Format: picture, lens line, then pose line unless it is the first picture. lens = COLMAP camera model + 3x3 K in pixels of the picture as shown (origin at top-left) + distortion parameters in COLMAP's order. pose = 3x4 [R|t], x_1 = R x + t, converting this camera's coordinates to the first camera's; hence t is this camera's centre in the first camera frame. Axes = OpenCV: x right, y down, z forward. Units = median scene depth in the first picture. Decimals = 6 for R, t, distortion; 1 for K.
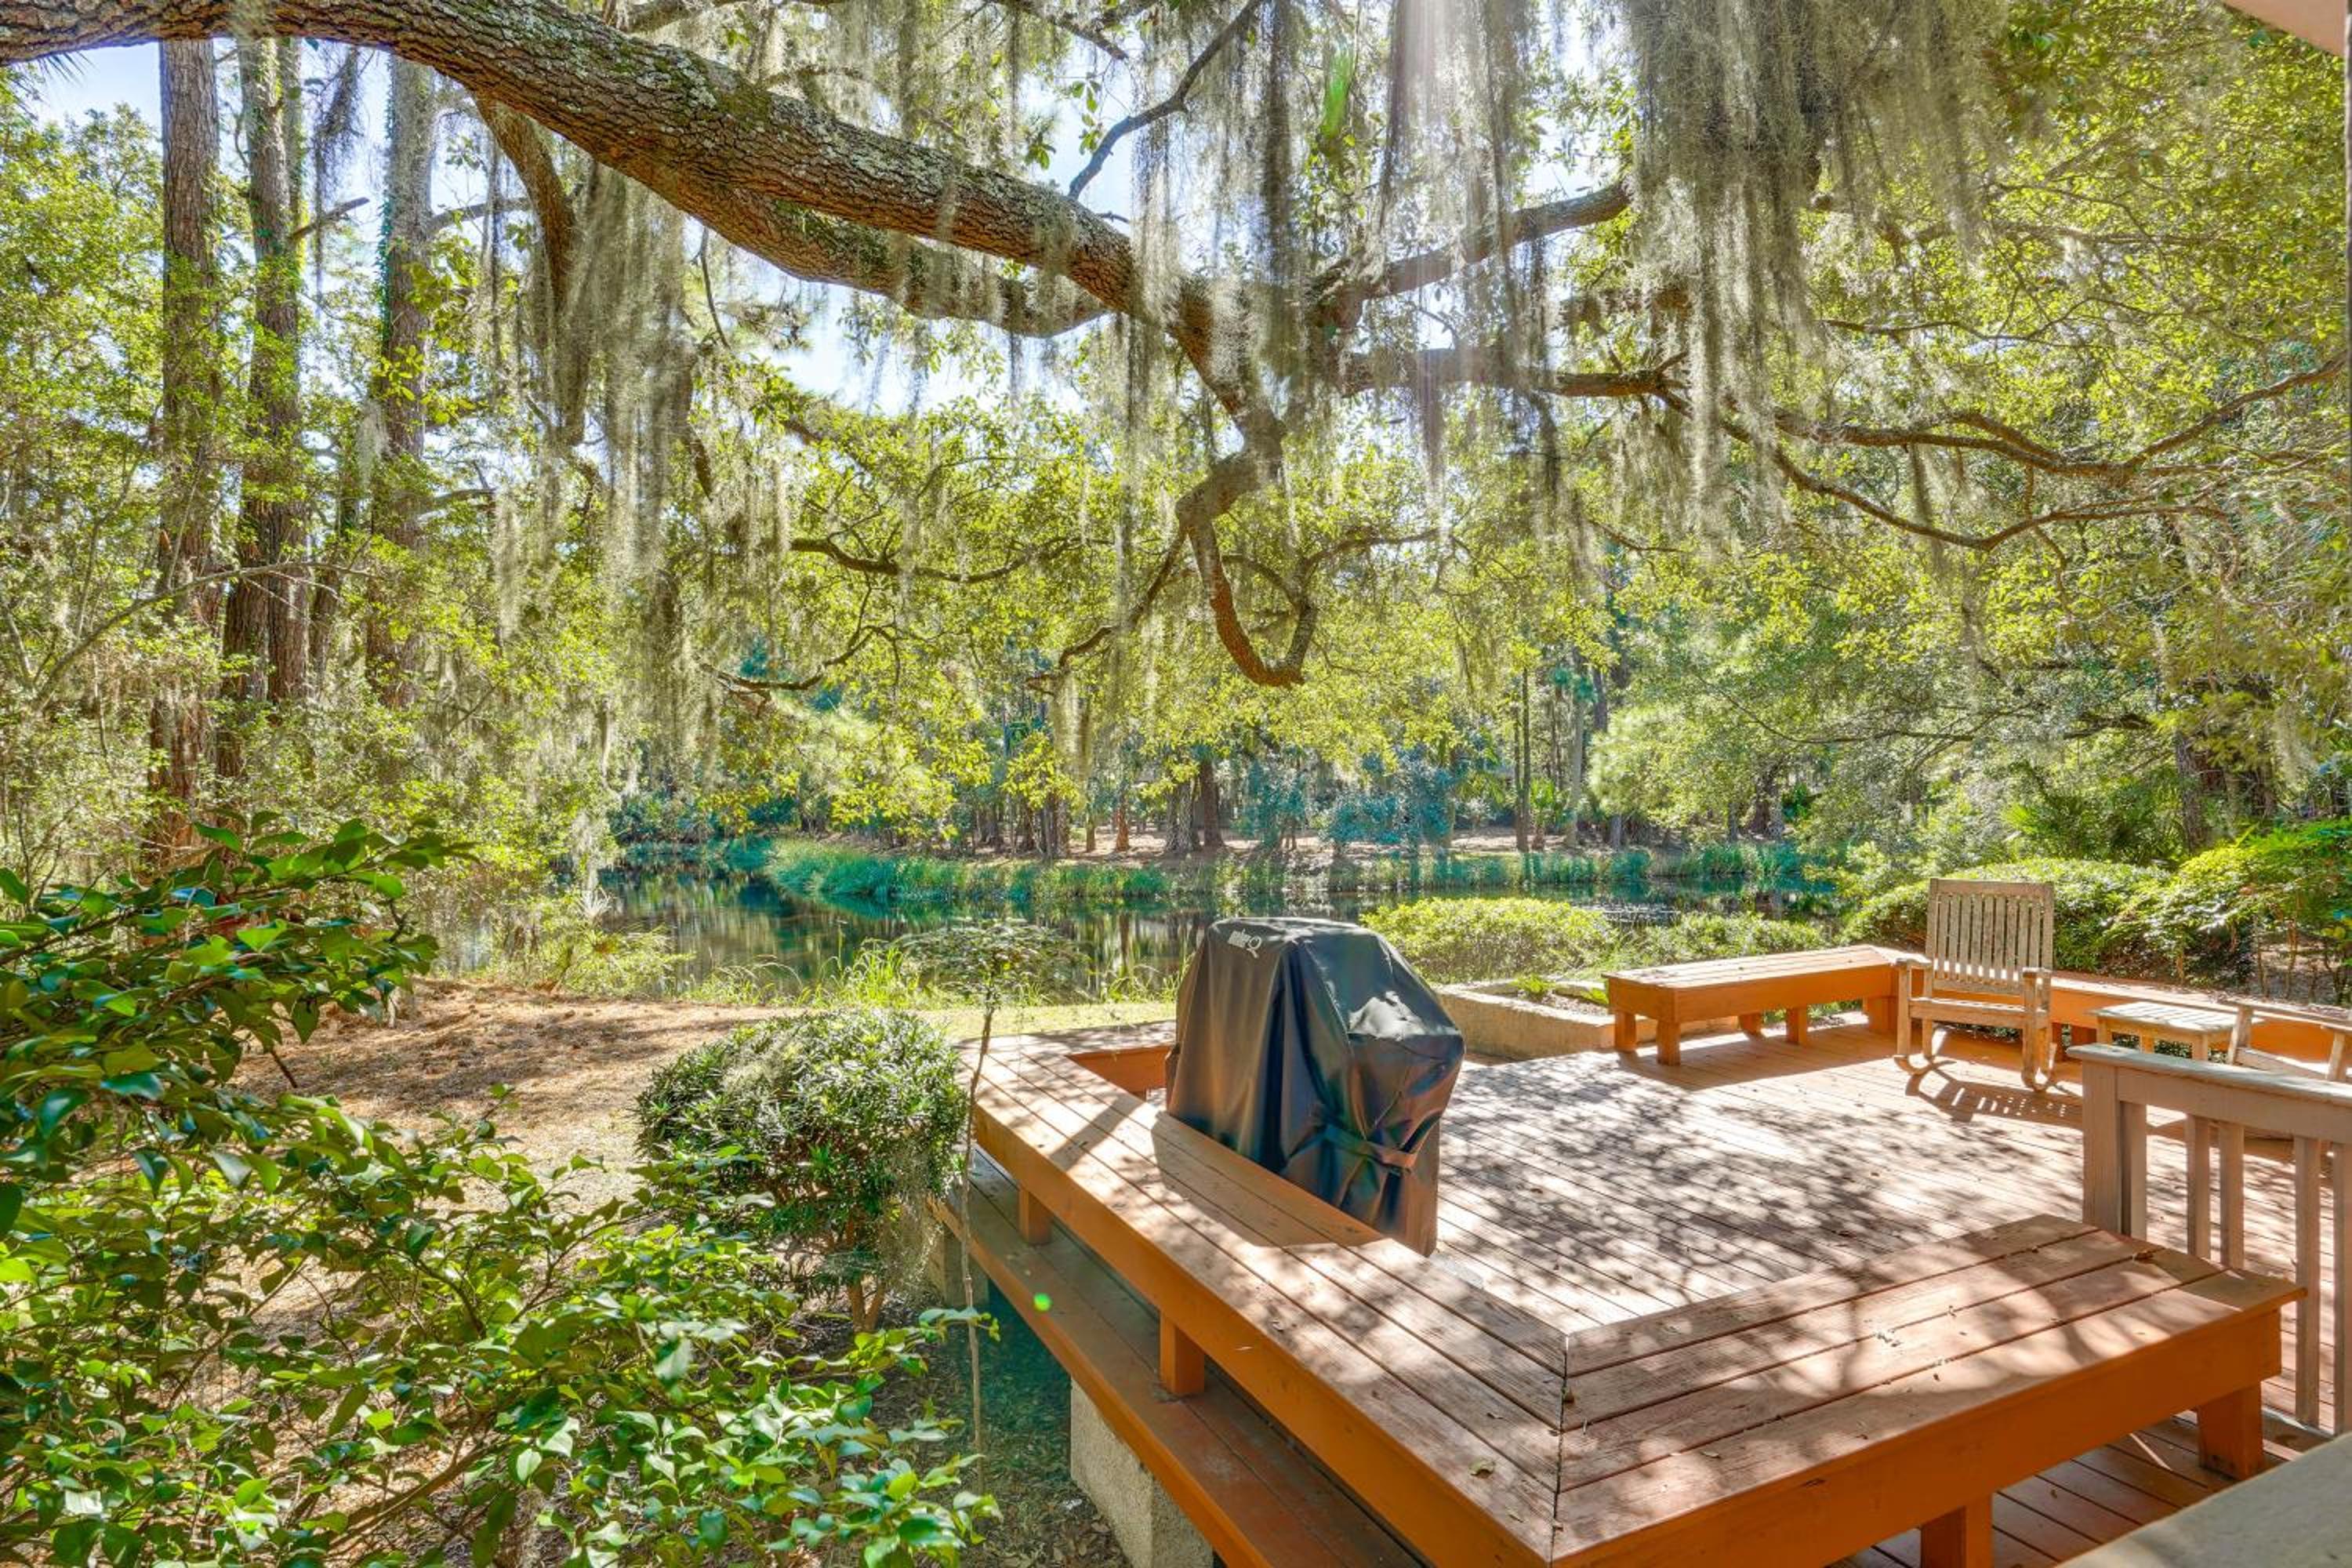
lens RADIAL K [[1204.3, 0, 1177.4], [0, 1204.3, 789.3], [0, 0, 1]] dist [0.003977, 0.000761]
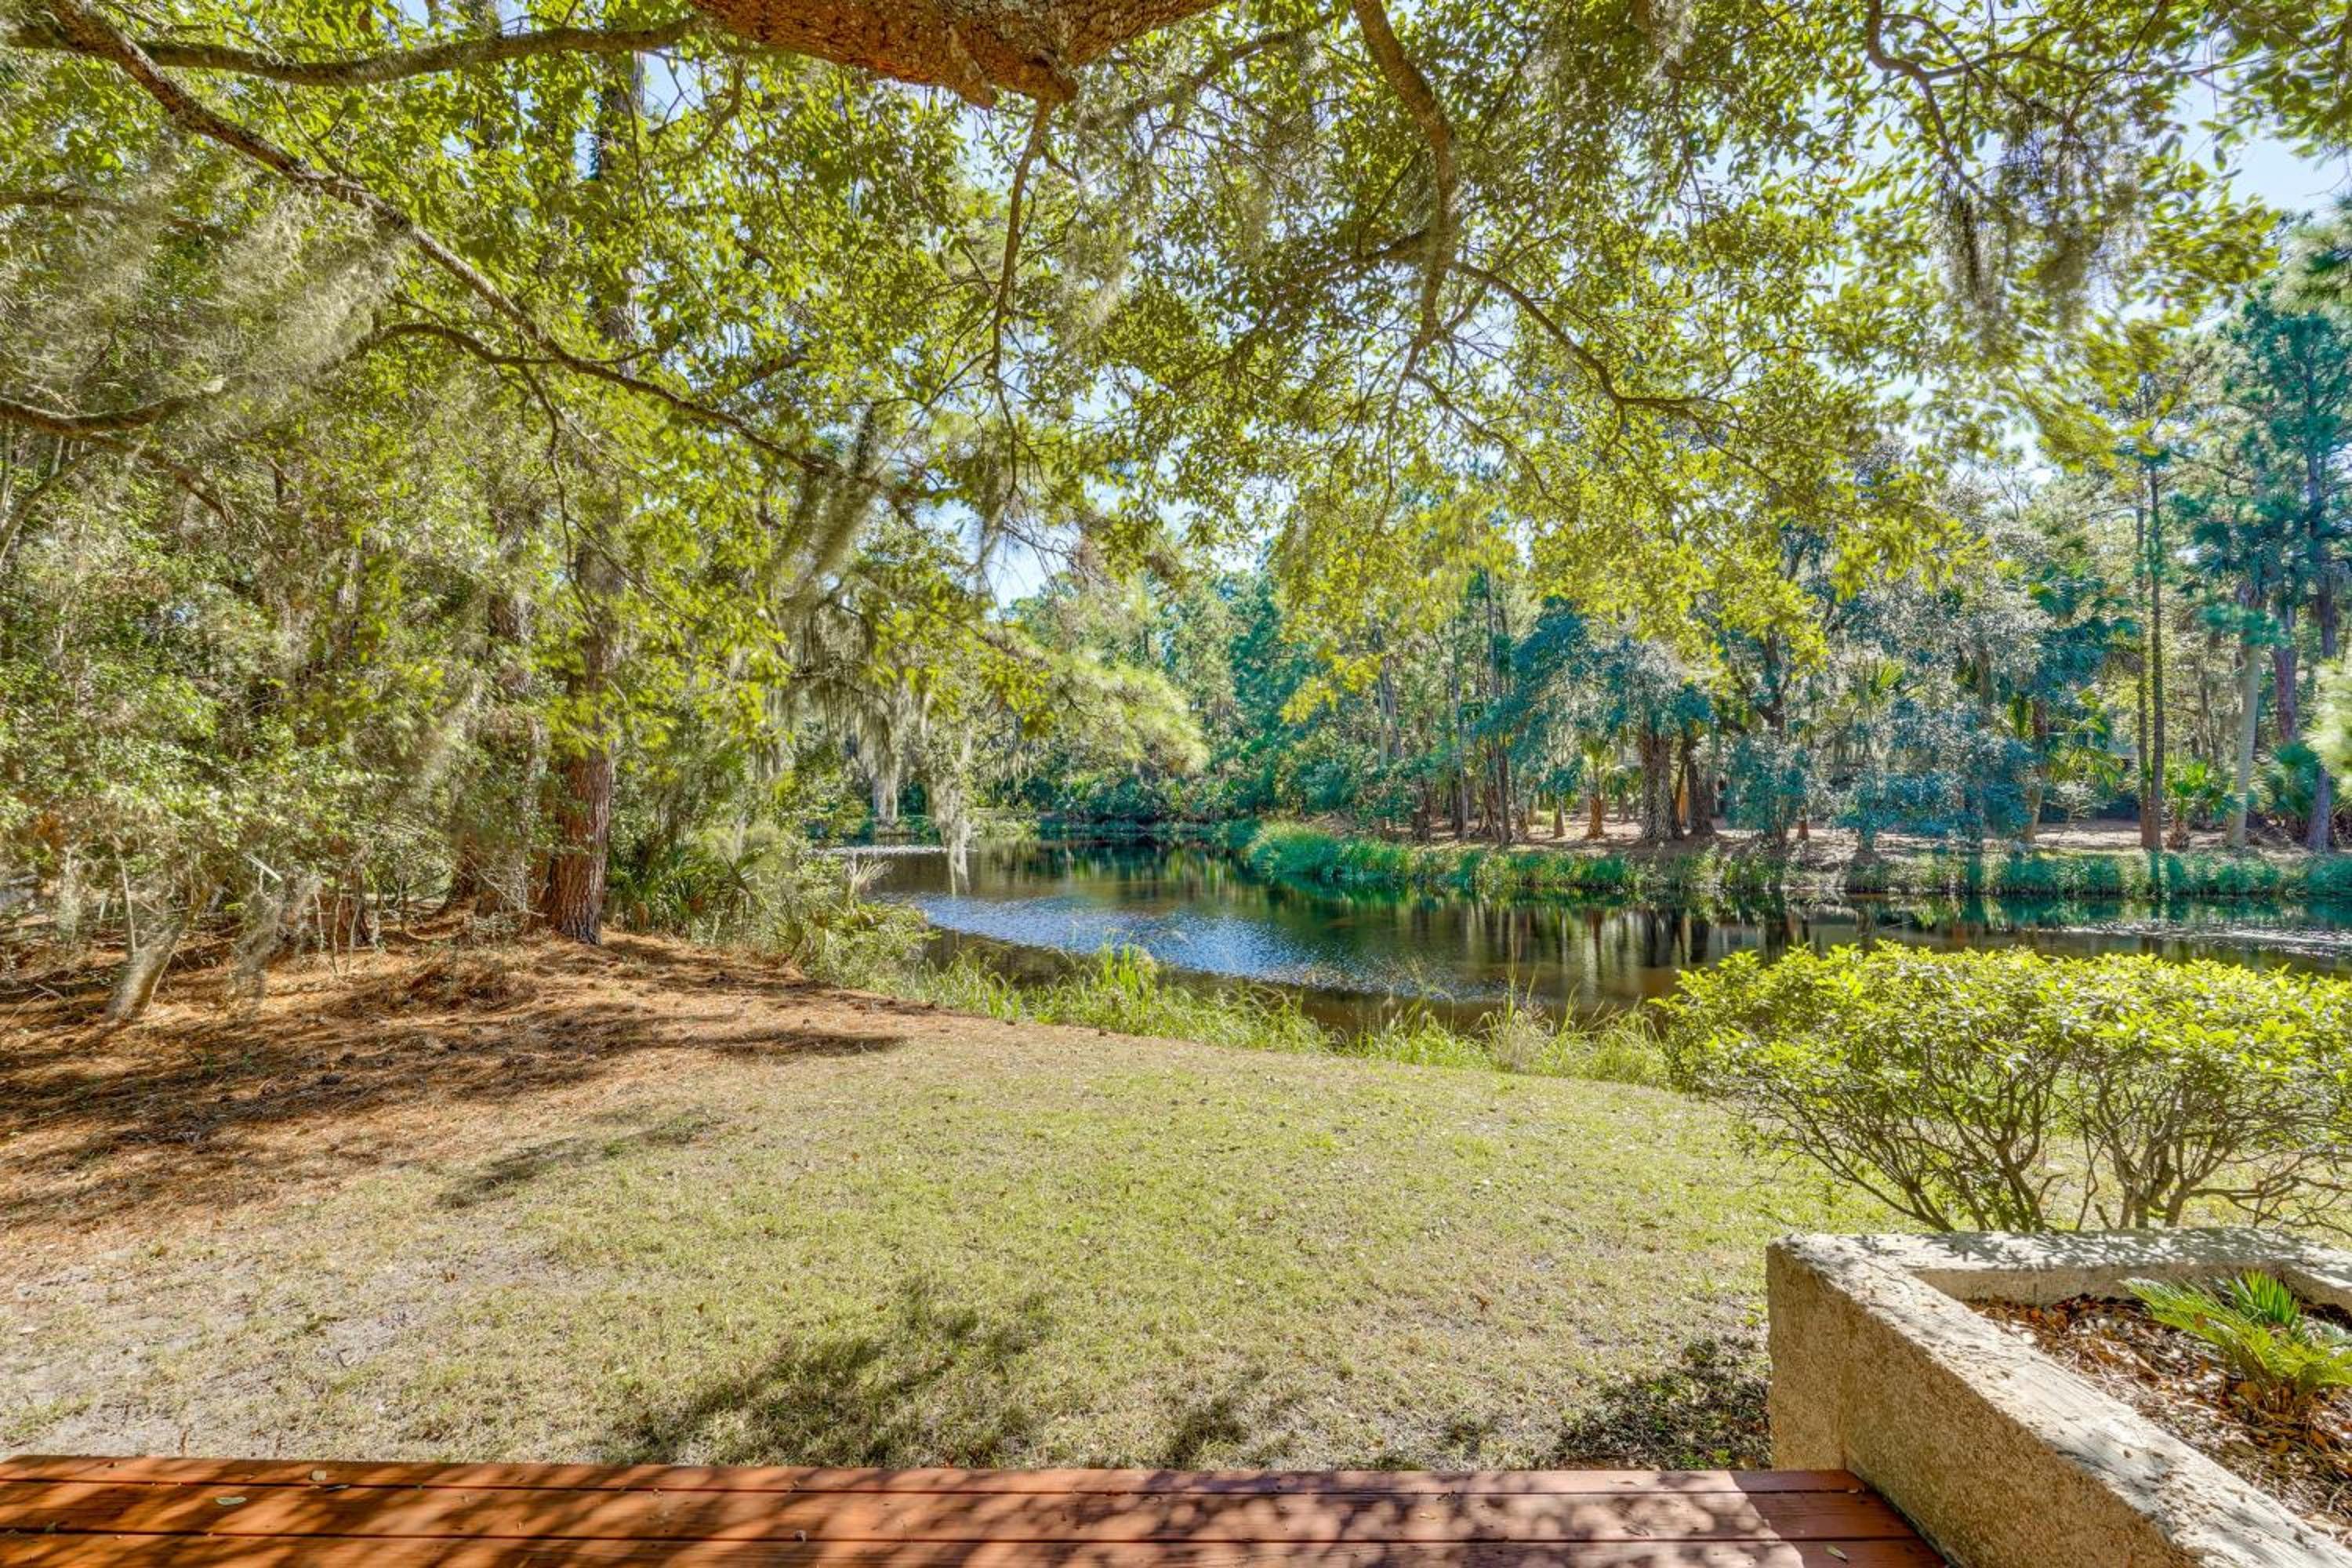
lens RADIAL K [[1067.8, 0, 1174.9], [0, 1067.8, 785.4], [0, 0, 1]] dist [-0.002429, 0.000703]
pose [[0.894850, 0.001999, -0.446362, 0.295918], [-0.000634, 0.999995, 0.003207, 0.071628], [0.446366, -0.002587, 0.894847, 1.026484]]
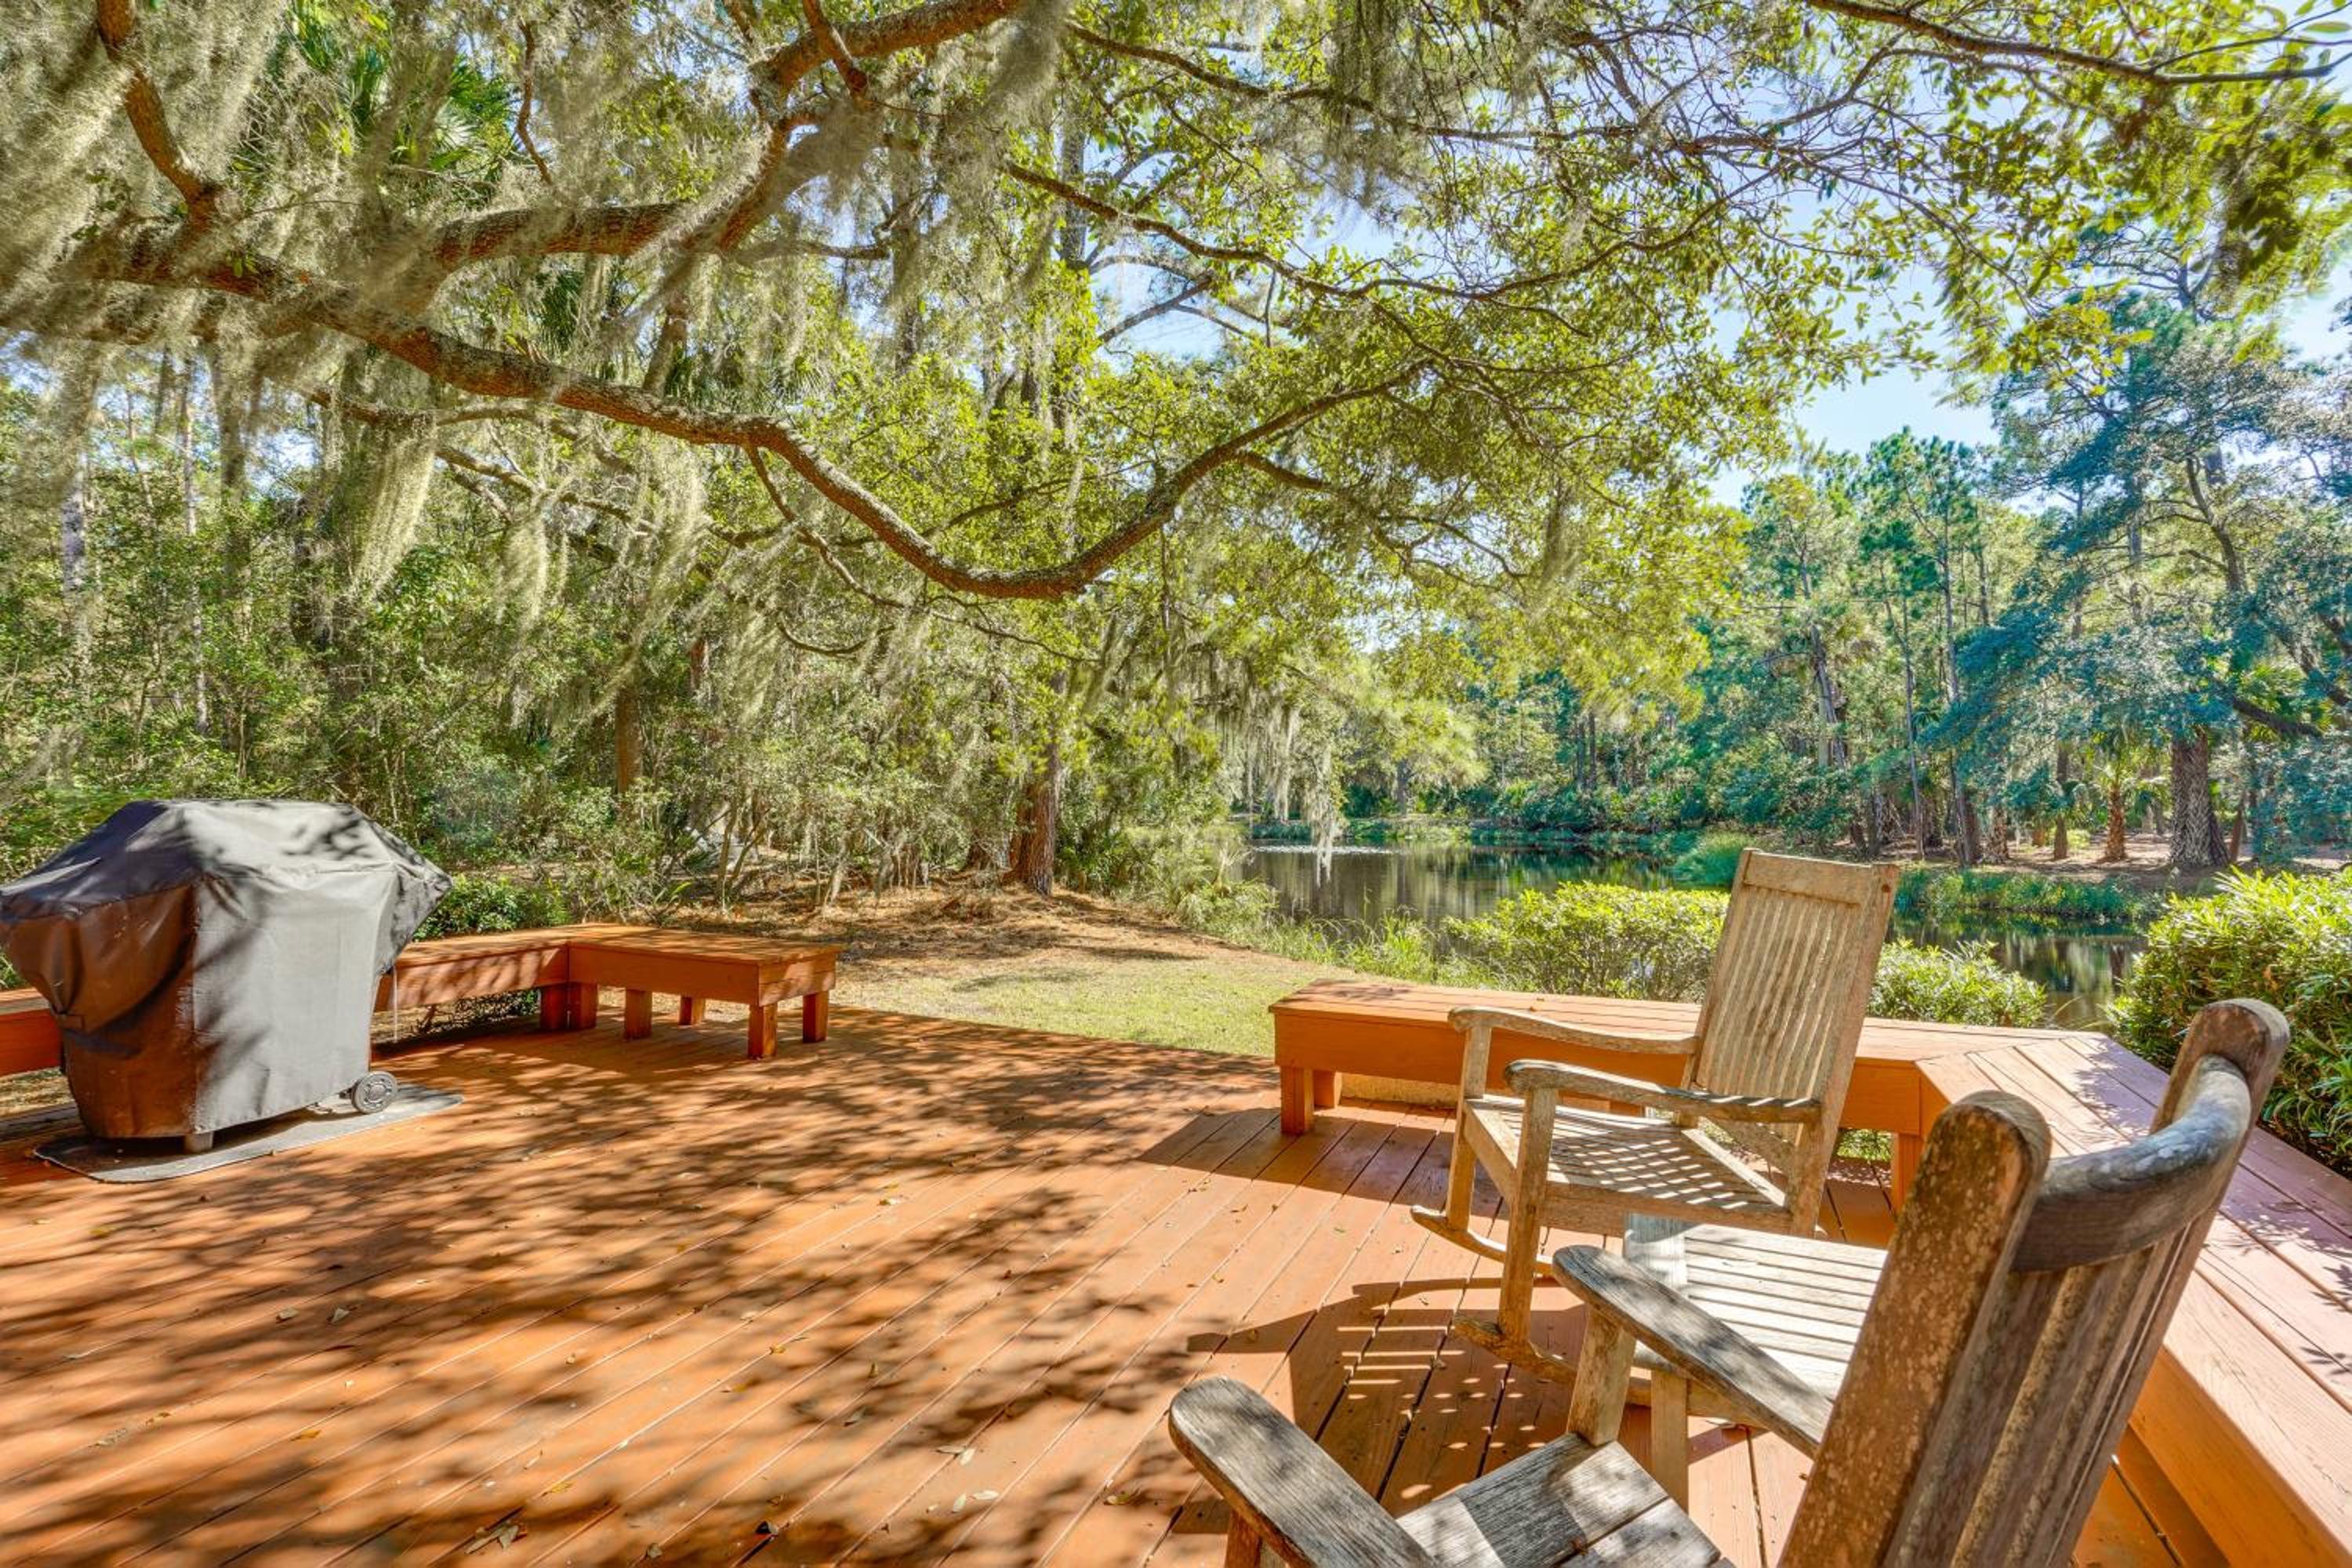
lens RADIAL K [[1059.4, 0, 1165.6], [0, 1059.4, 785.9], [0, 0, 1]] dist [-0.004313, 0.000601]
pose [[0.629549, 0.006599, -0.776933, 0.919692], [-0.009625, 0.999953, 0.000694, 0.065400], [0.776901, 0.007041, 0.629583, 0.729169]]
